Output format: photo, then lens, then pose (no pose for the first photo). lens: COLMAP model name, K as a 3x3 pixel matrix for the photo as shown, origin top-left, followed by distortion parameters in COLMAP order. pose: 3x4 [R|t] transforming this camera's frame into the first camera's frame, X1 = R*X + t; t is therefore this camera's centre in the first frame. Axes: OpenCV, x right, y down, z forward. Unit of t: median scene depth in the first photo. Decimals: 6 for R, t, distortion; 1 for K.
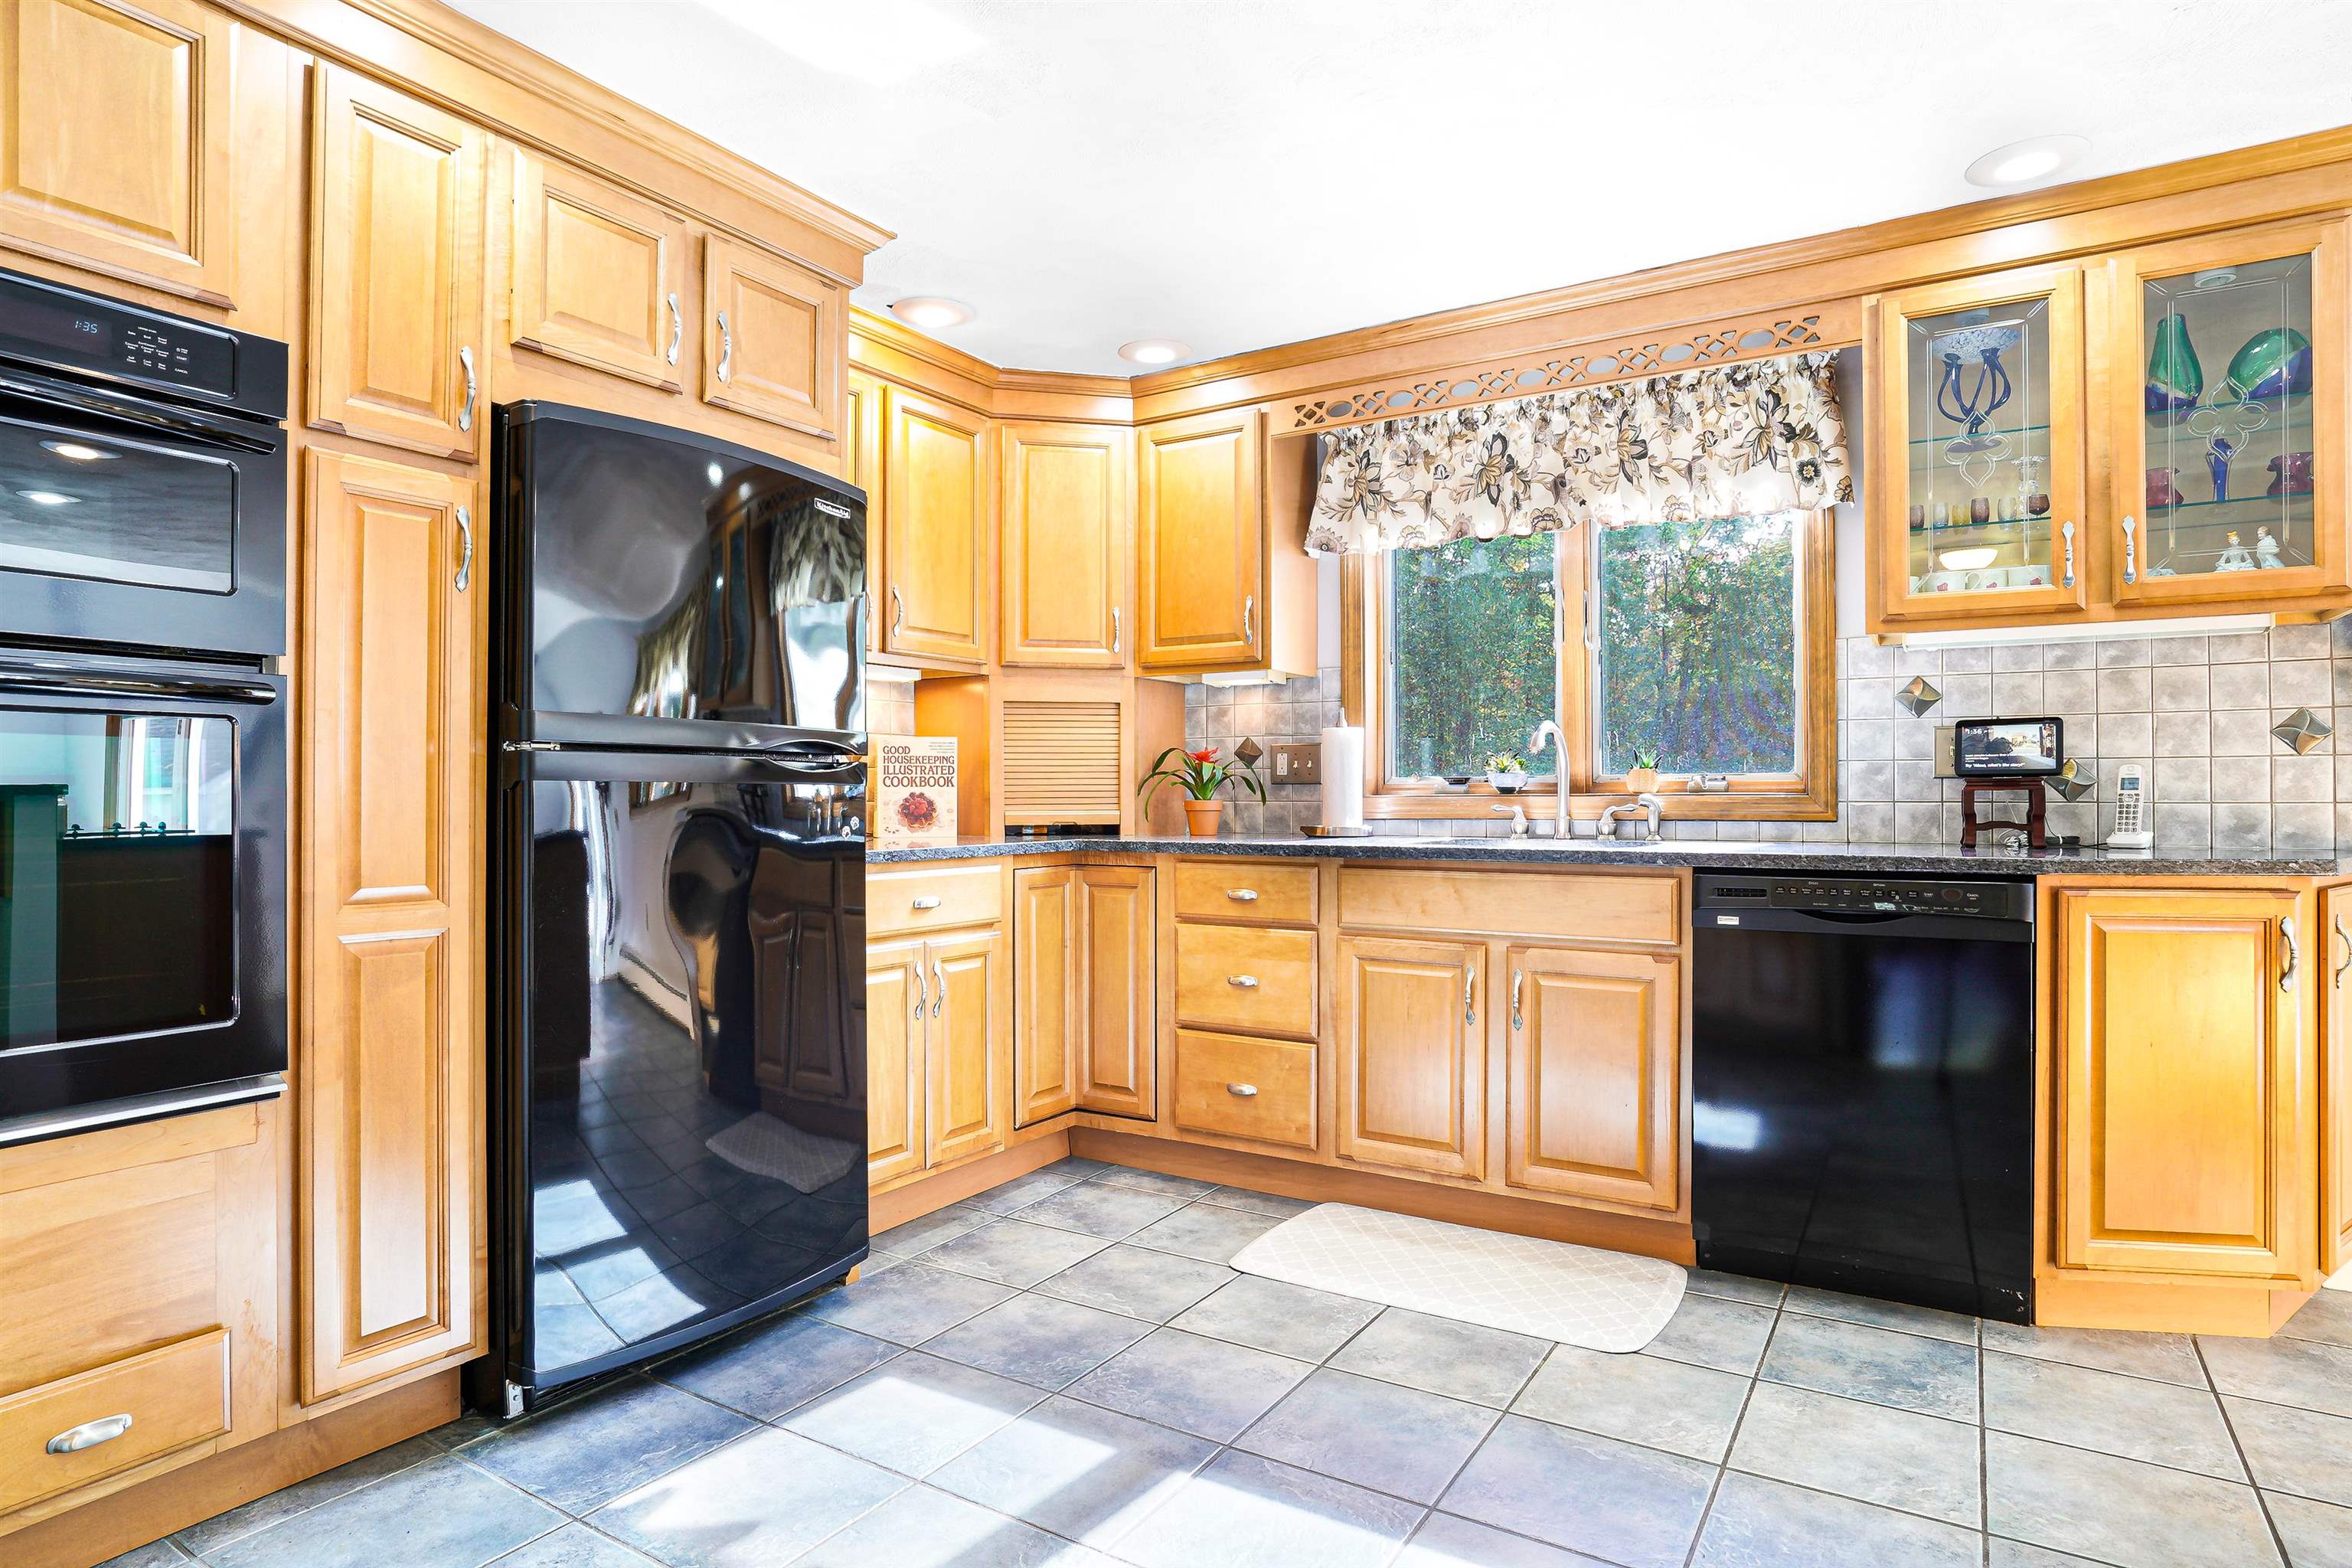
lens RADIAL K [[1273.4, 0, 1175.7], [0, 1273.4, 777.2], [0, 0, 1]] dist [-0.007901, 0.000852]
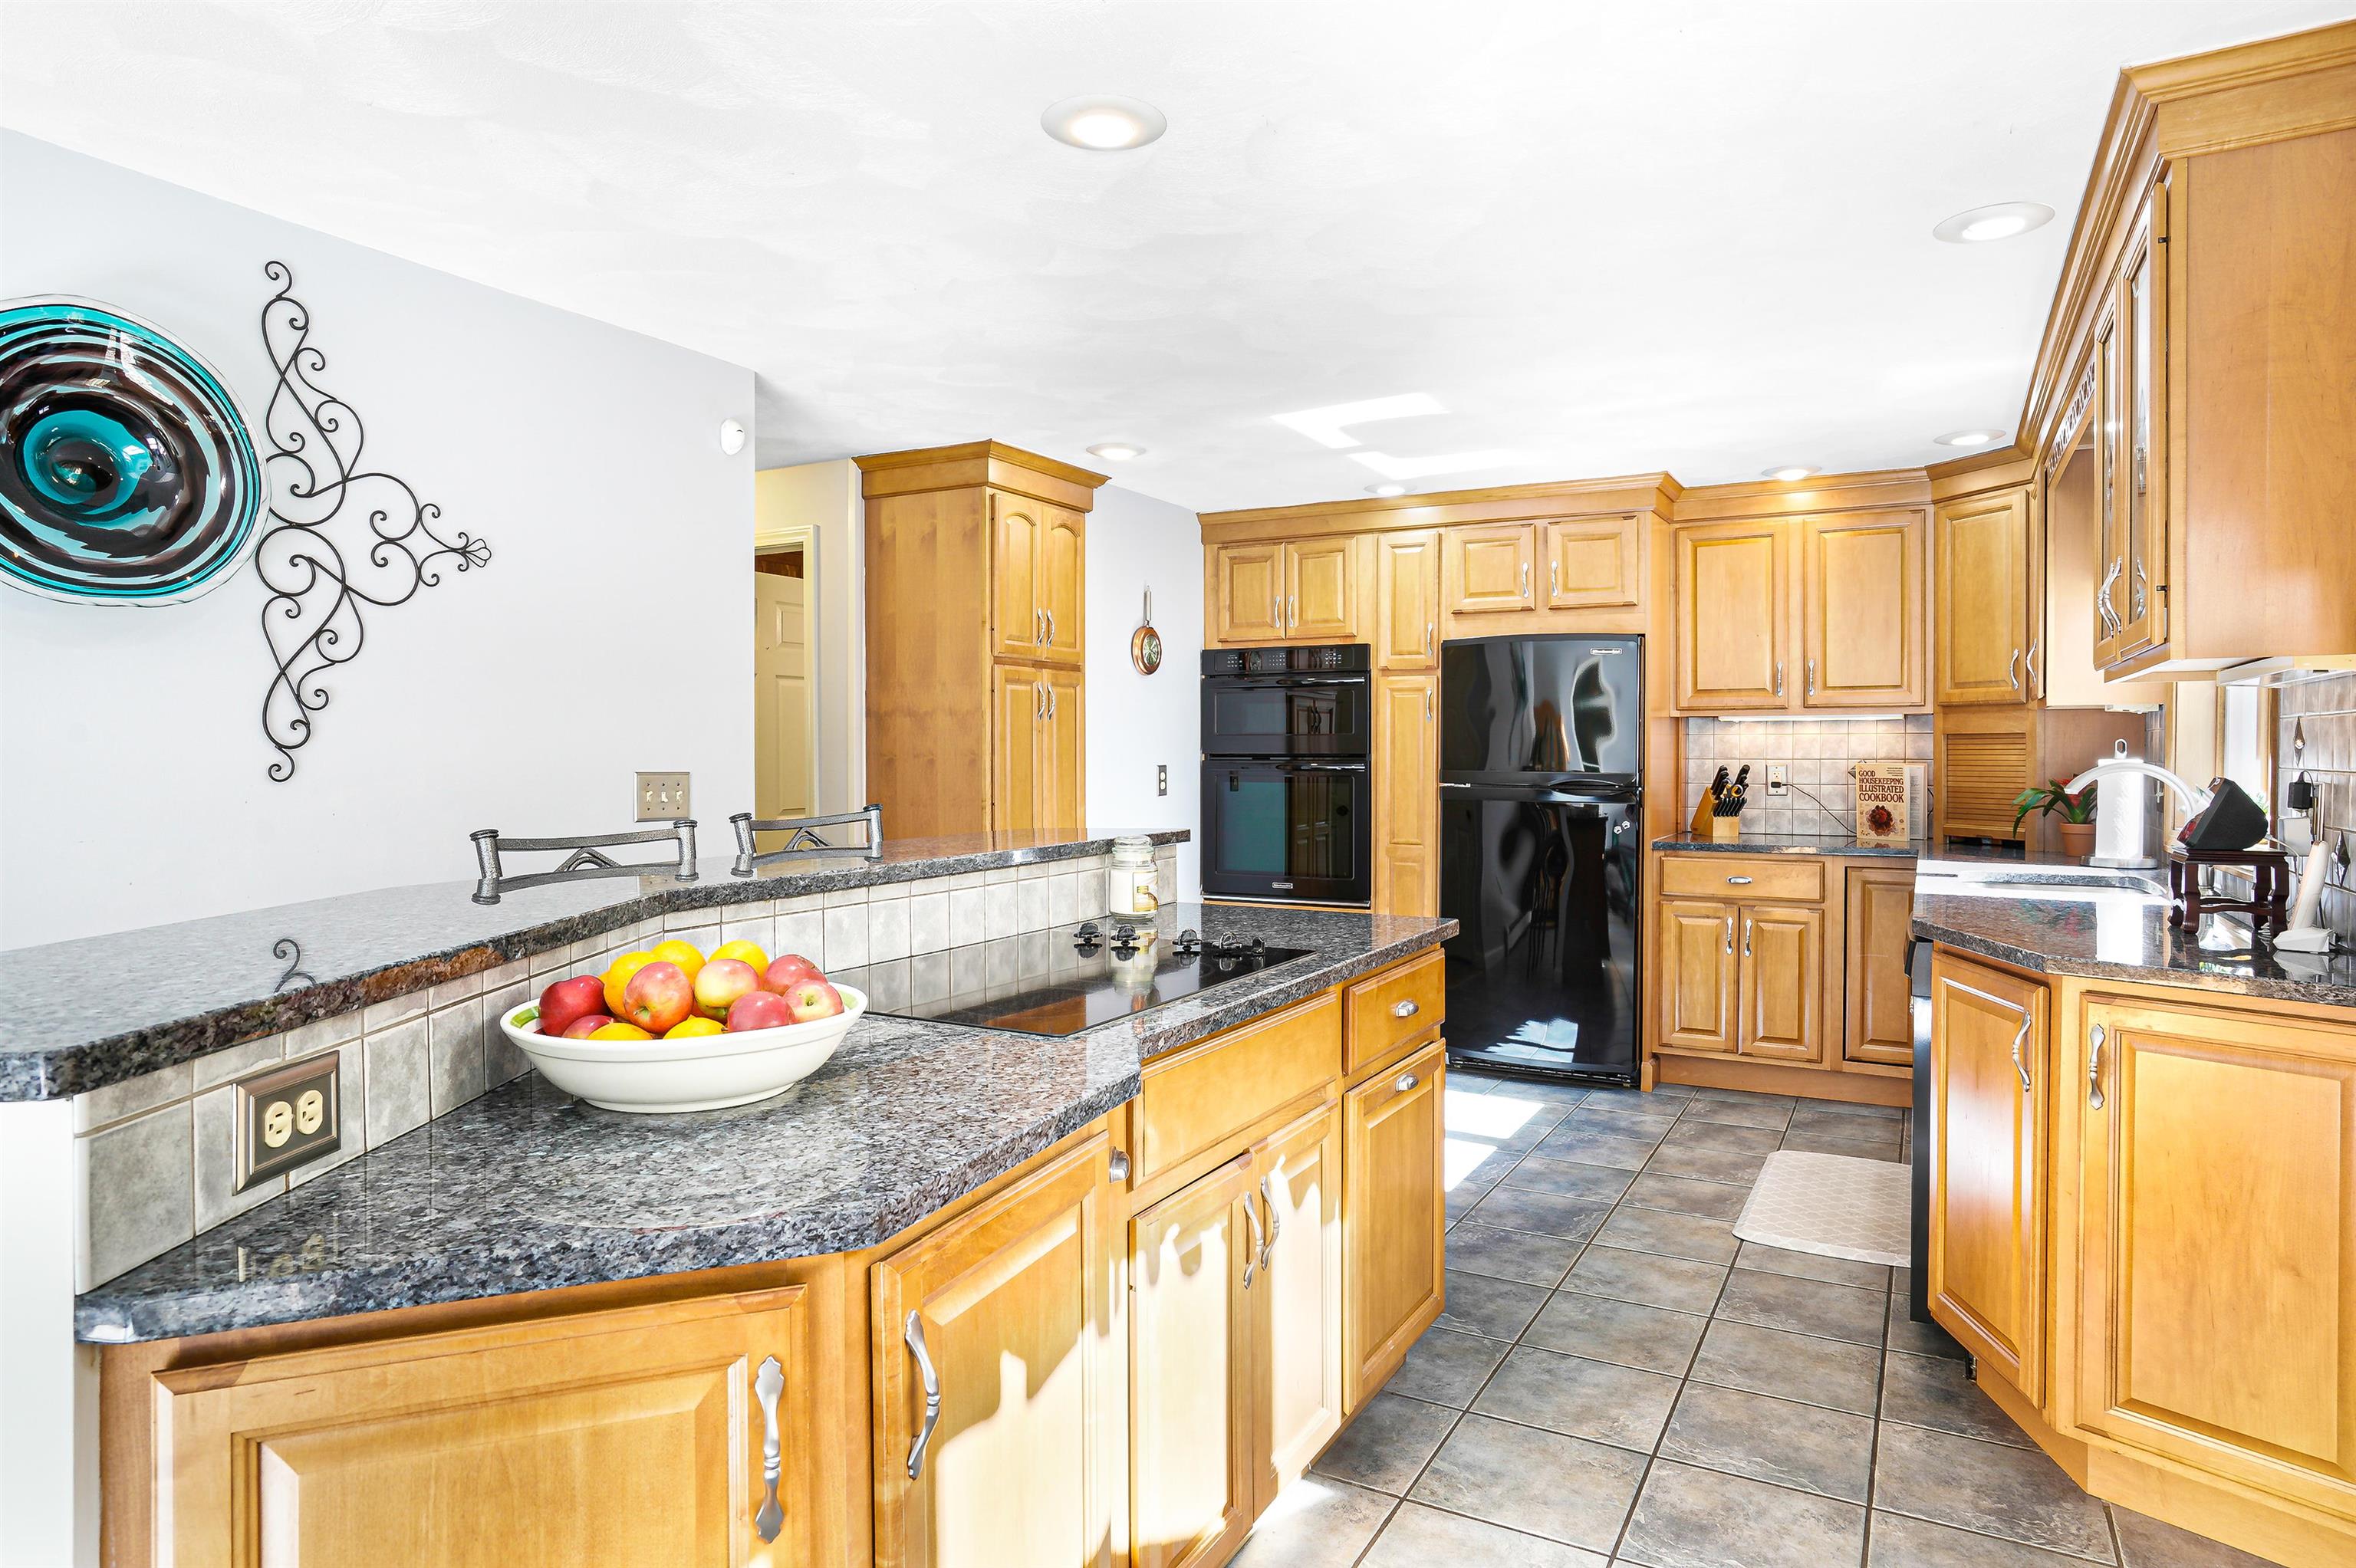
lens RADIAL K [[1354.9, 0, 1176.1], [0, 1354.9, 771.4], [0, 0, 1]] dist [-0.020675, 0.001826]
pose [[0.044101, 0.016150, -0.998897, 1.796010], [0.012353, 0.999784, 0.016710, -0.086202], [0.998951, -0.013076, 0.043892, 0.334722]]
